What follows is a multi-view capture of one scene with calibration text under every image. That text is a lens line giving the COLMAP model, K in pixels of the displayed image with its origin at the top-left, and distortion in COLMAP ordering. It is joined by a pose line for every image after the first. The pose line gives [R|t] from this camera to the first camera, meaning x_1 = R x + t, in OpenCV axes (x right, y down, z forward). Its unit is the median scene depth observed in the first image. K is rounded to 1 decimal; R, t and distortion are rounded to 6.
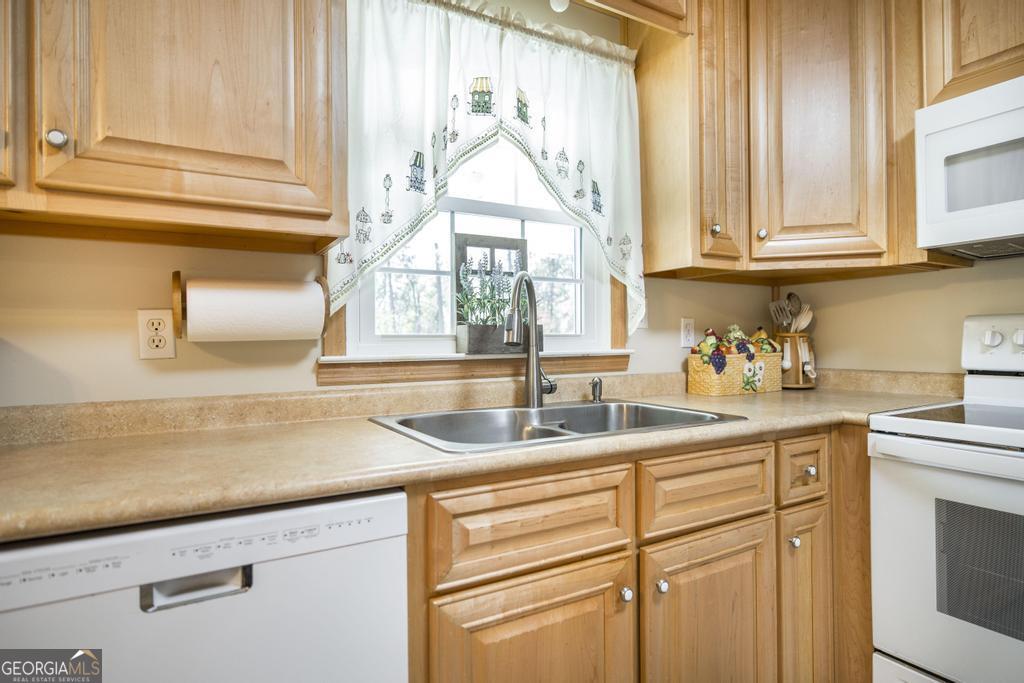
lens RADIAL K [[569.9, 0, 509.2], [0, 569.9, 337.6], [0, 0, 1]] dist [0.003187, -0.000700]
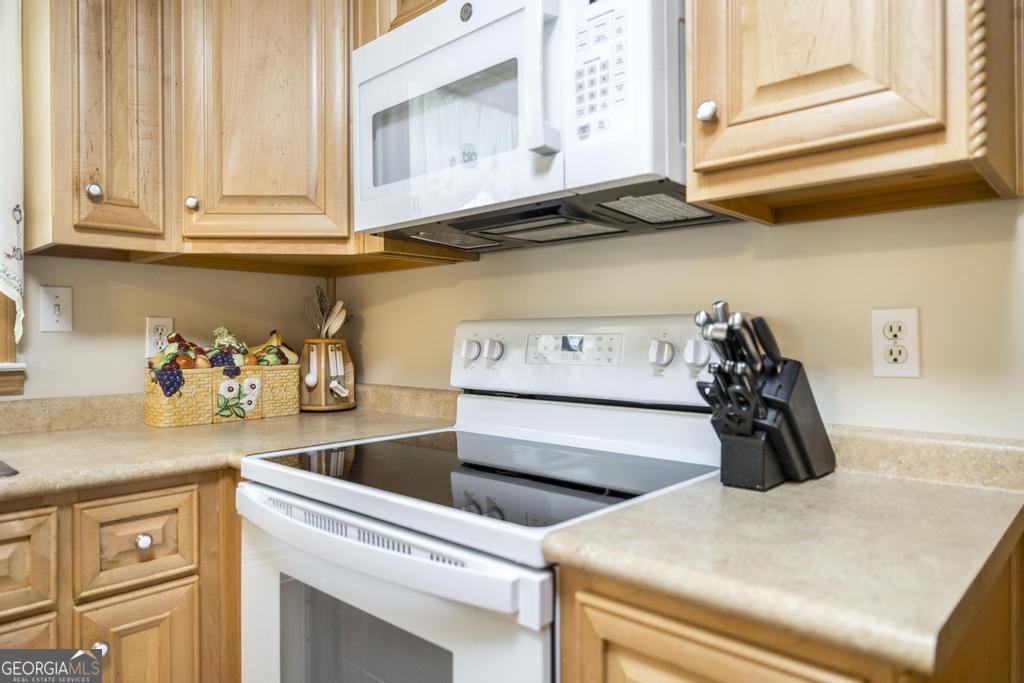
lens RADIAL K [[673.5, 0, 513.9], [0, 673.5, 340.3], [0, 0, 1]] dist [0.007807, 0.001819]
pose [[0.958387, 0.005754, 0.285413, 0.525833], [-0.008761, 0.999919, 0.009261, -0.018053], [-0.285336, -0.011376, 0.958360, 0.058155]]
